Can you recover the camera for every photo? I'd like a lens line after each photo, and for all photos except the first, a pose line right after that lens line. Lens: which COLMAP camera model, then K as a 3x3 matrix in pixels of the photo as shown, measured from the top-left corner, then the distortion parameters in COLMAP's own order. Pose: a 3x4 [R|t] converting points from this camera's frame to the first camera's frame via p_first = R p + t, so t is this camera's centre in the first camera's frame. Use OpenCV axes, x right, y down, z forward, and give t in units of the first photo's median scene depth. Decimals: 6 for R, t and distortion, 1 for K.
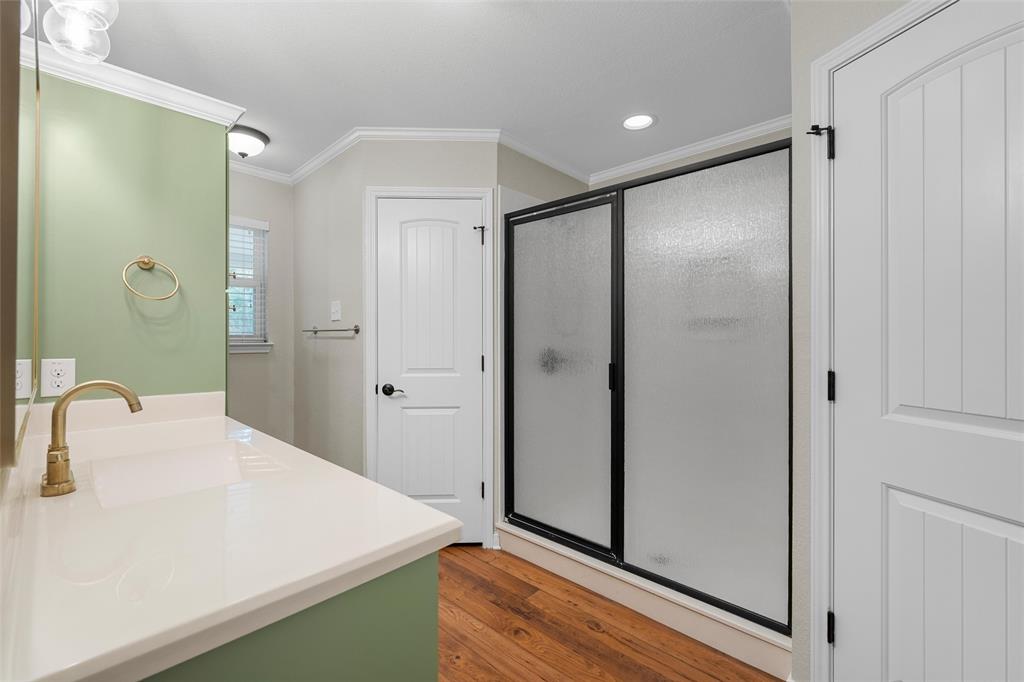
lens RADIAL K [[433.8, 0, 508.7], [0, 433.8, 335.8], [0, 0, 1]] dist [0.011106, -0.000388]
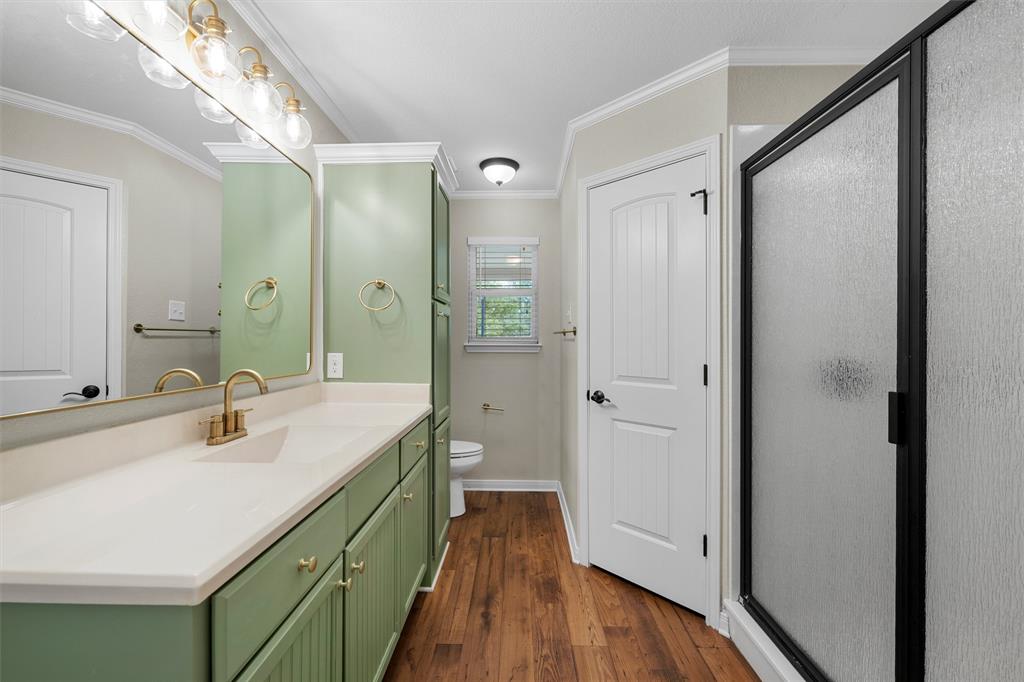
lens RADIAL K [[415.7, 0, 510.1], [0, 415.7, 338.9], [0, 0, 1]] dist [0.002741, -0.000465]
pose [[0.676974, 0.001824, -0.736005, 0.237956], [-0.000790, 0.999998, 0.001752, 0.000931], [0.736007, -0.000604, 0.676974, 0.275128]]
